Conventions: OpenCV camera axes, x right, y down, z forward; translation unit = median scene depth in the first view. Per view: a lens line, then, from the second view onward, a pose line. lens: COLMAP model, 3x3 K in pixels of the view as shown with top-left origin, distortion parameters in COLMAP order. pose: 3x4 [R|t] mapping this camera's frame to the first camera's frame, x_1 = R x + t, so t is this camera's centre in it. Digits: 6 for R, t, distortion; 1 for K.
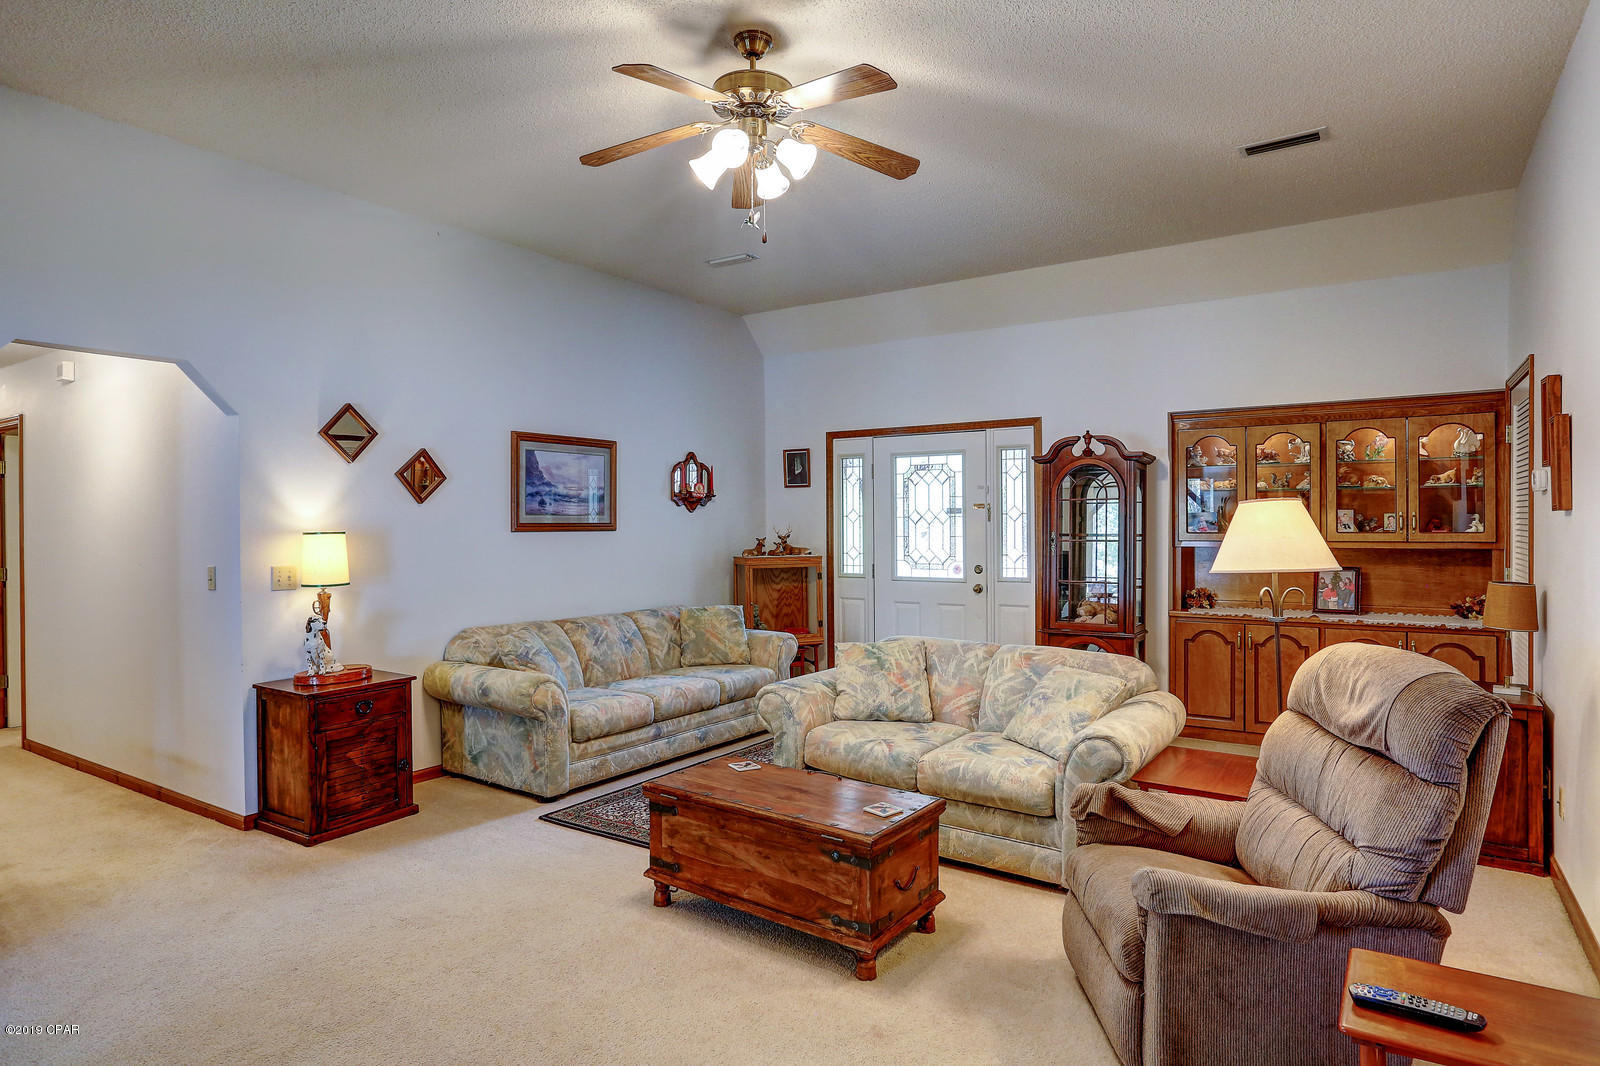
lens RADIAL K [[906.6, 0, 794.8], [0, 906.6, 526.6], [0, 0, 1]] dist [-0.035429, 0.008404]
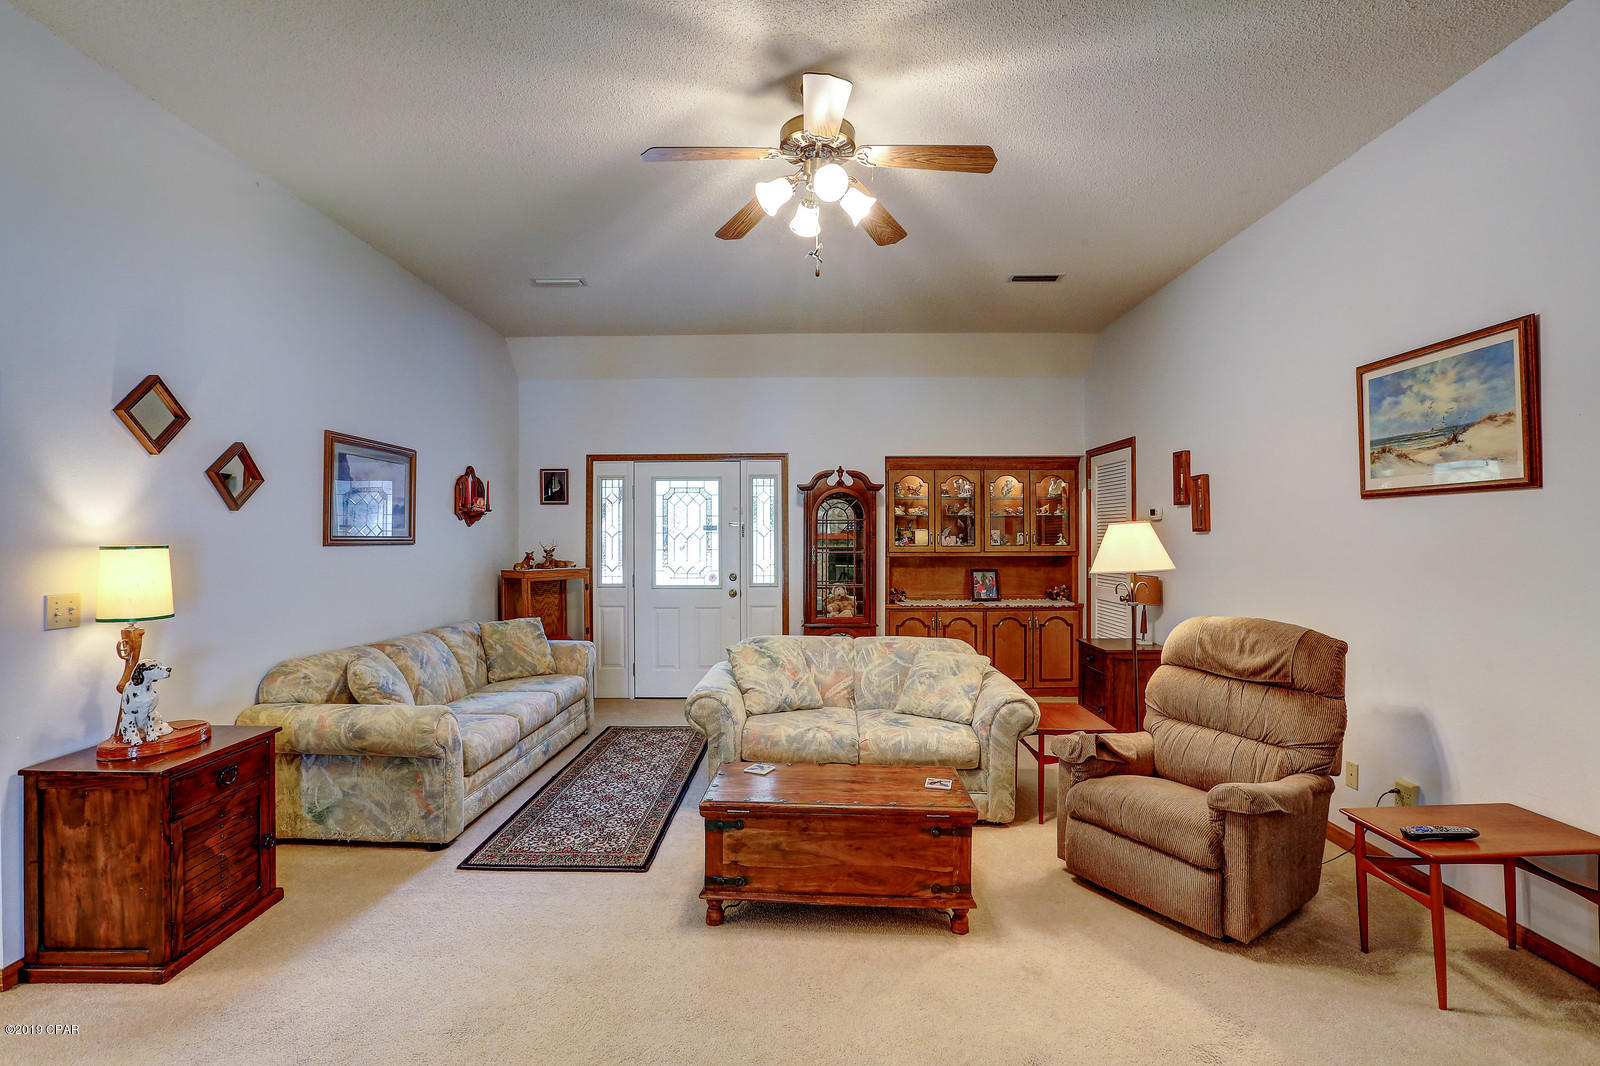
lens RADIAL K [[730.5, 0, 812.4], [0, 730.5, 529.2], [0, 0, 1]] dist [-0.044263, 0.009998]
pose [[0.832474, 0.011275, 0.553949, -0.365728], [-0.001466, 0.999834, -0.018148, 0.002006], [-0.554062, 0.014296, 0.832353, 0.202177]]
